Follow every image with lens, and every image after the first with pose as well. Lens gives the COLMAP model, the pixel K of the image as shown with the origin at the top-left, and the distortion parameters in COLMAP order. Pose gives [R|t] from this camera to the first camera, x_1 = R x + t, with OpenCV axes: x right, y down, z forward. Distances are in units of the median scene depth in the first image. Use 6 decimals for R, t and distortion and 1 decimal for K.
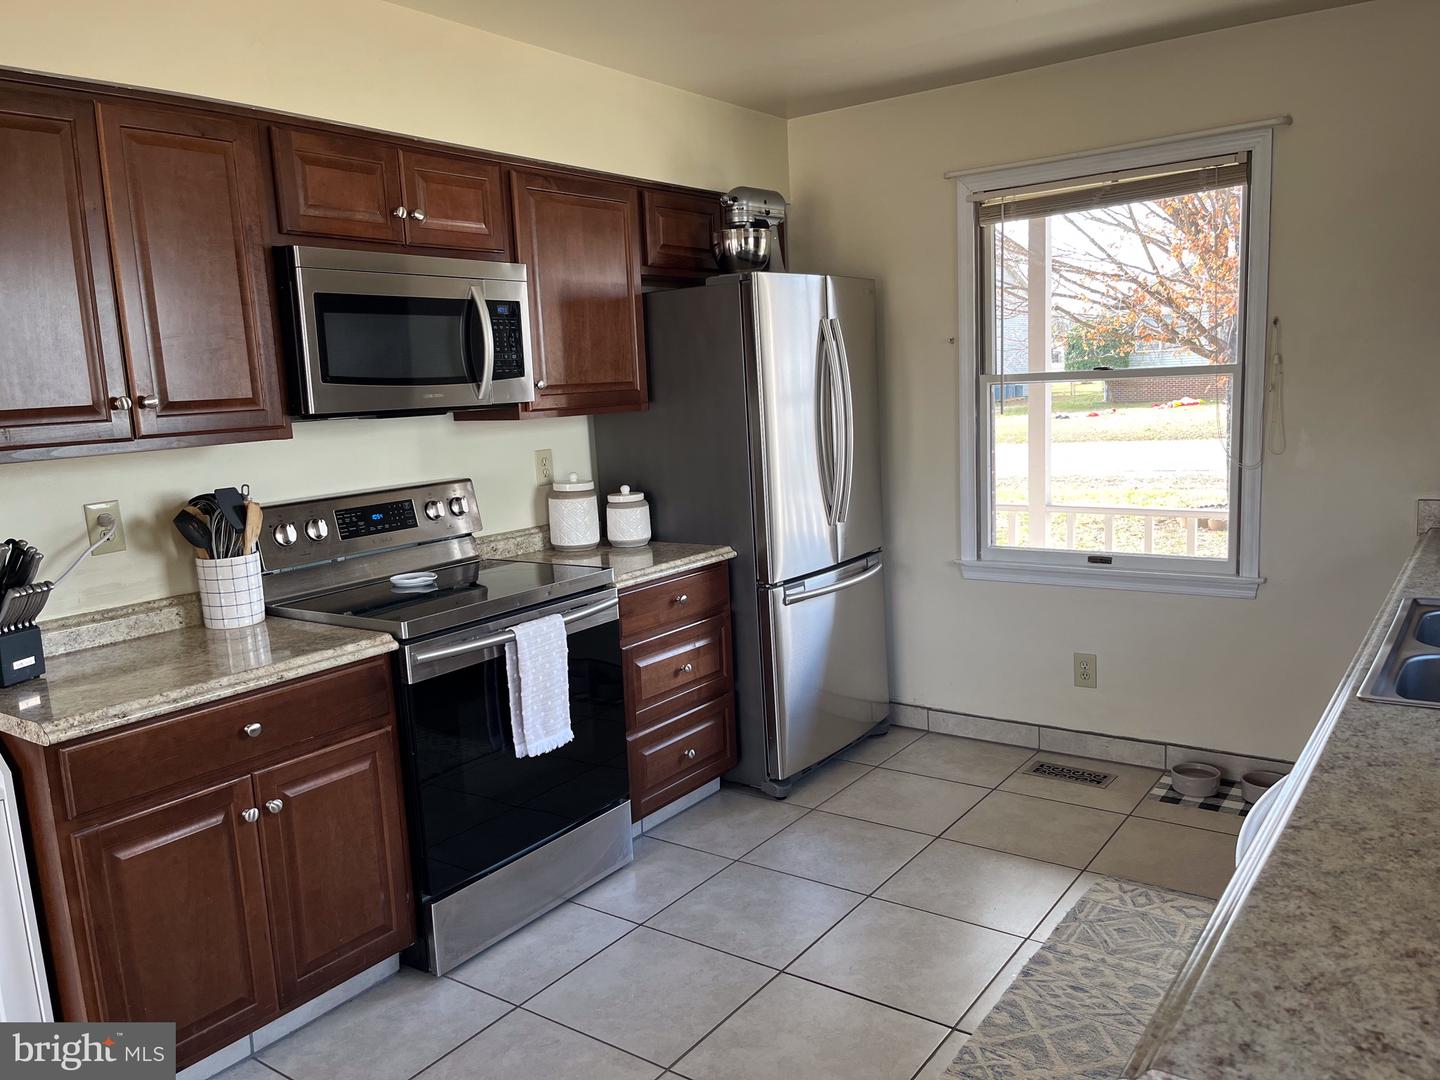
lens RADIAL K [[1088.6, 0, 724.5], [0, 1088.6, 544.6], [0, 0, 1]] dist [0.057054, -0.088713]
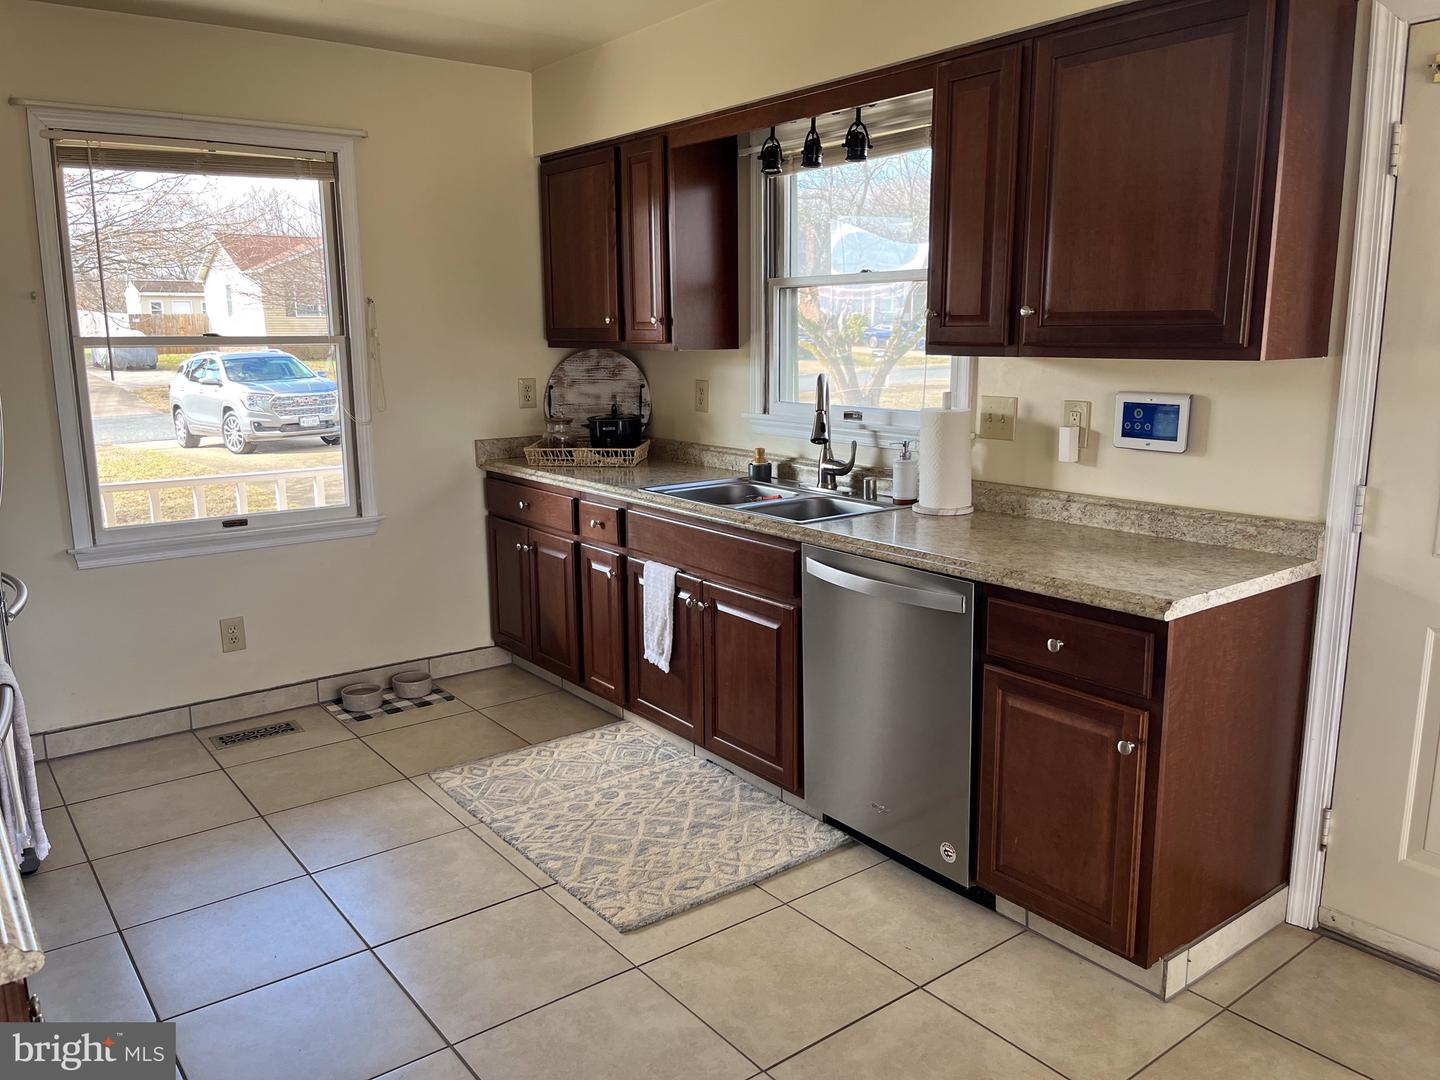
lens RADIAL K [[1088.6, 0, 723.9], [0, 1088.6, 530.7], [0, 0, 1]] dist [0.057054, -0.088713]
pose [[0.288764, -0.128554, 0.948730, -0.560538], [0.134770, 0.986535, 0.092657, -0.013999], [-0.947867, 0.101105, 0.302202, 0.294347]]
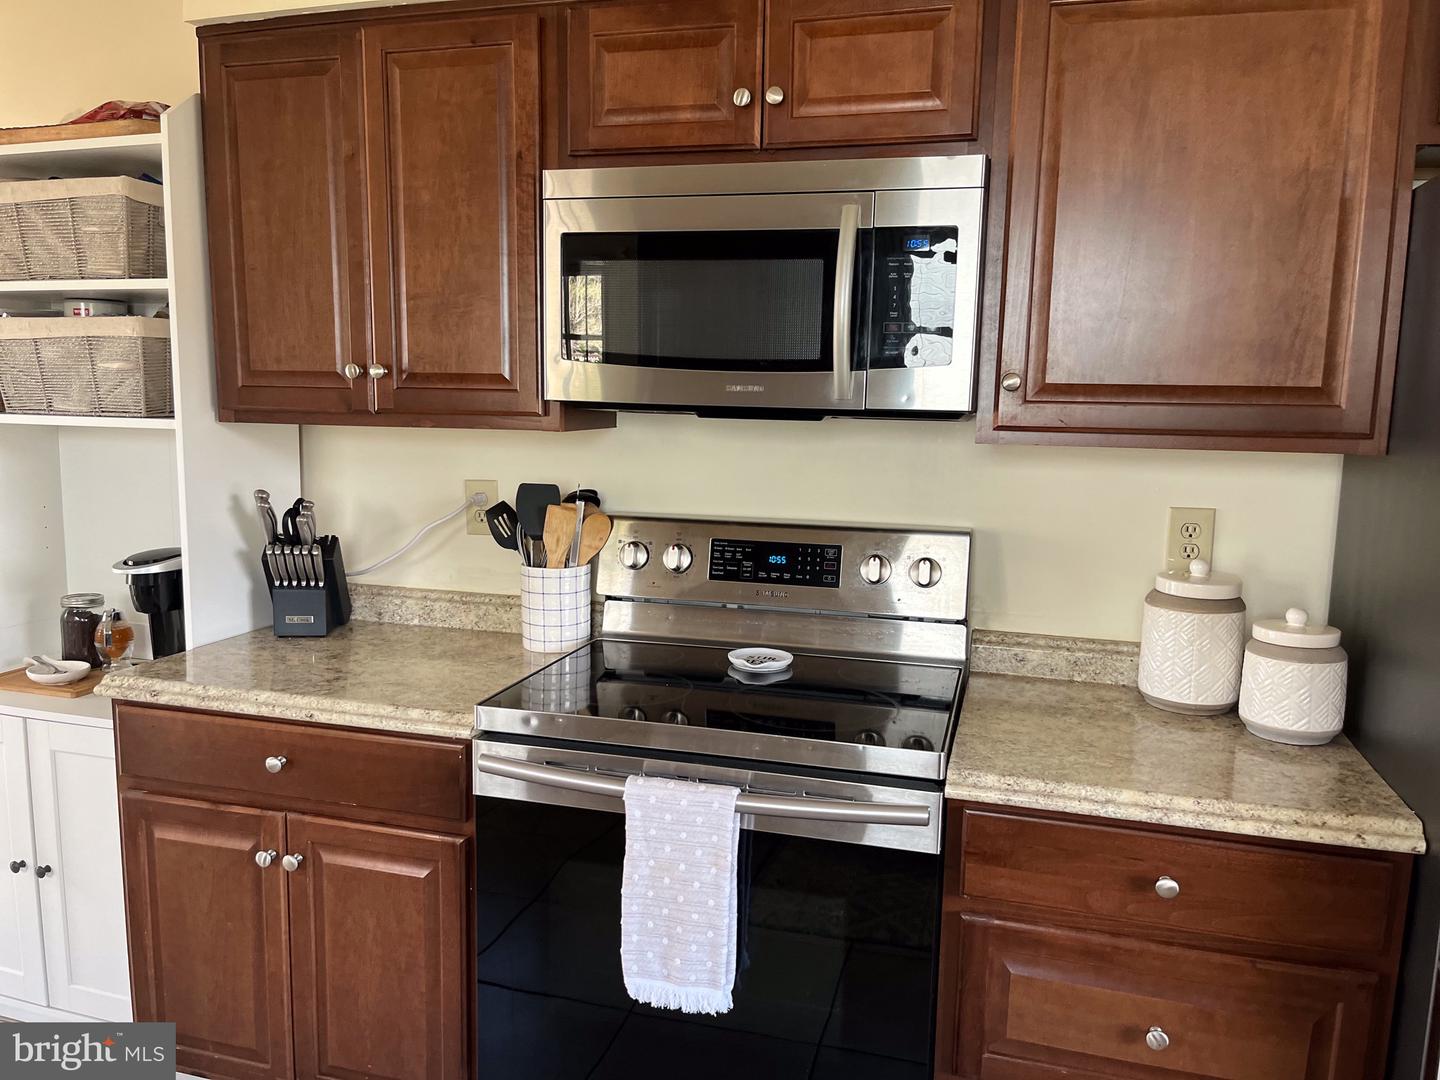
lens RADIAL K [[1088.6, 0, 726.1], [0, 1088.6, 552.1], [0, 0, 1]] dist [0.057054, -0.088713]
pose [[0.331639, 0.192828, -0.923489, 0.281830], [-0.177279, 0.974188, 0.139750, -0.110318], [0.926600, 0.117369, 0.357264, 0.658094]]
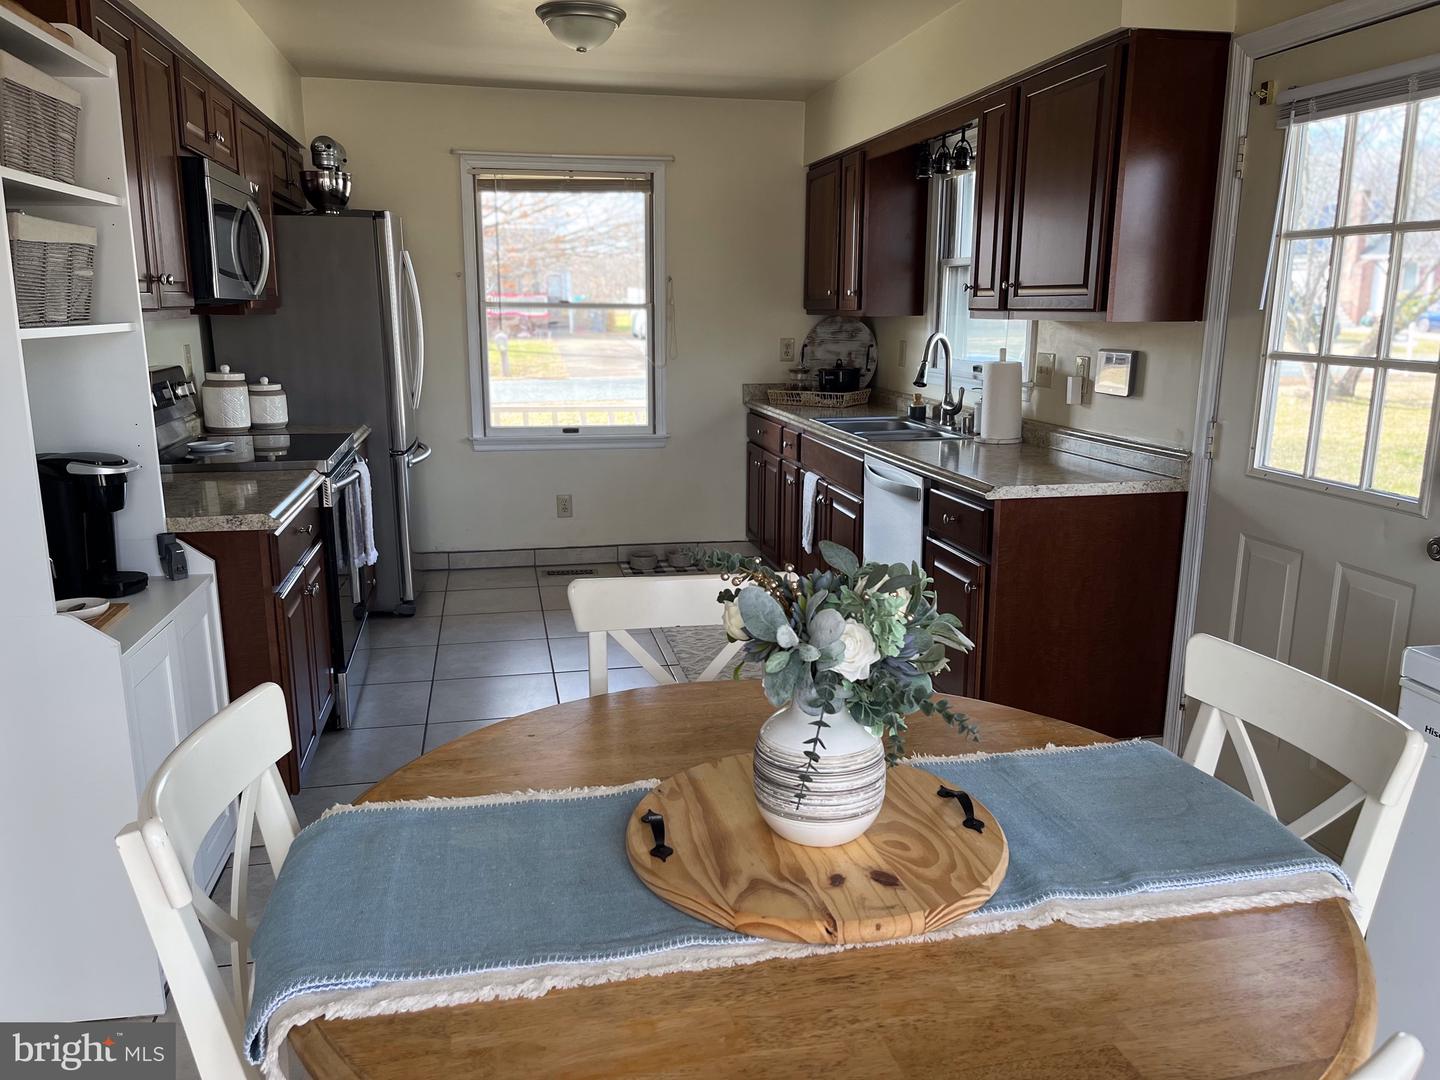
lens RADIAL K [[1088.6, 0, 716.9], [0, 1088.6, 539.7], [0, 0, 1]] dist [0.057054, -0.088713]
pose [[0.676191, -0.103518, 0.729418, -0.714538], [0.073094, 0.994621, 0.073396, 0.076914], [-0.733092, 0.003687, 0.680120, -0.190788]]
